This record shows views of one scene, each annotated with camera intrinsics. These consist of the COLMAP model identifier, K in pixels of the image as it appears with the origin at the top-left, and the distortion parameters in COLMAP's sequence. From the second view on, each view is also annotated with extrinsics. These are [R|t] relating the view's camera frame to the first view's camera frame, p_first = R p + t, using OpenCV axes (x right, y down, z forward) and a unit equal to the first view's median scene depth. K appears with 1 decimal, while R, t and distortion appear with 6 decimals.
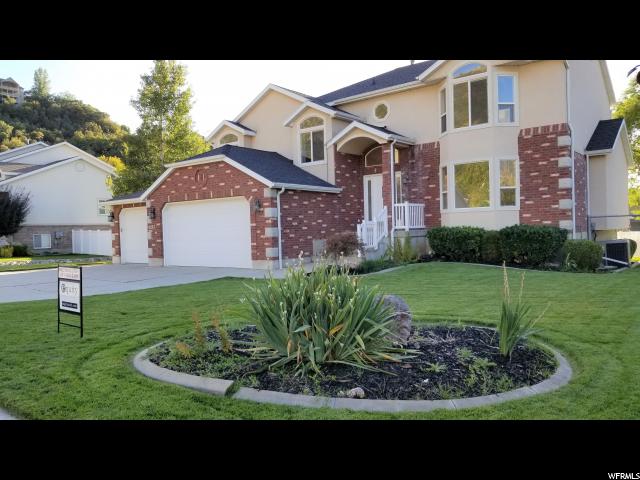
lens RADIAL K [[476.8, 0, 305.9], [0, 476.8, 237.3], [0, 0, 1]] dist [0.123045, -0.175252]
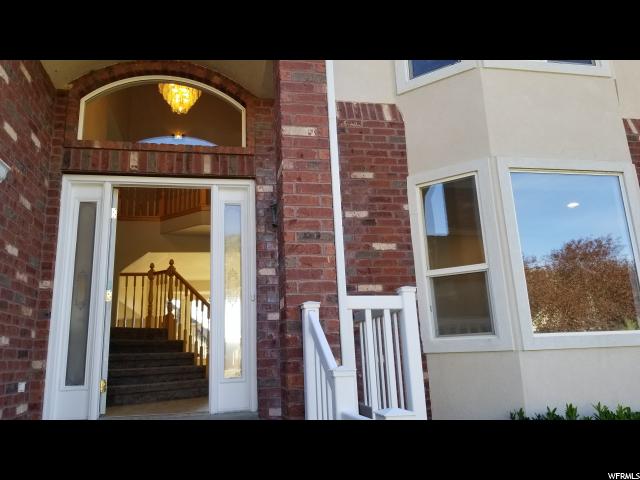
lens RADIAL K [[476.8, 0, 305.9], [0, 476.8, 237.3], [0, 0, 1]] dist [0.123045, -0.175252]
pose [[0.649452, 0.189138, 0.736505, 0.036206], [0.027961, 0.961977, -0.271697, -0.041166], [-0.759889, 0.197047, 0.619469, 0.894598]]
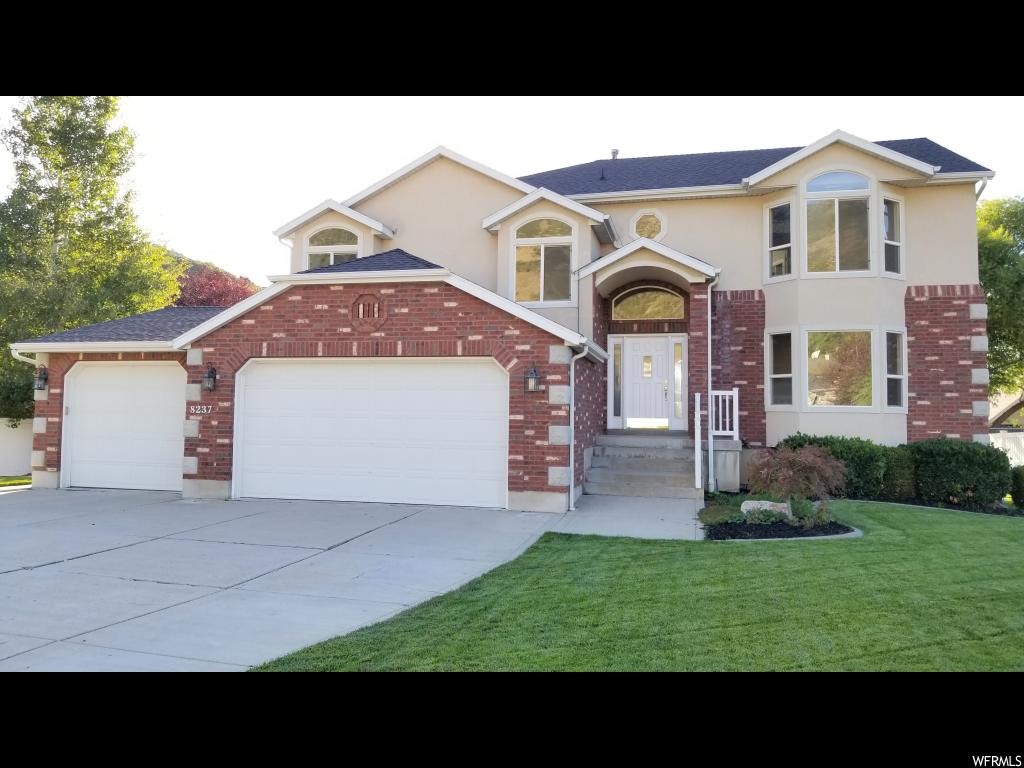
lens RADIAL K [[762.8, 0, 489.4], [0, 762.8, 379.6], [0, 0, 1]] dist [0.123045, -0.175252]
pose [[0.915143, 0.063164, 0.398150, -0.414355], [-0.036064, 0.996516, -0.075197, -0.004926], [-0.401513, 0.054457, 0.914233, 0.276368]]
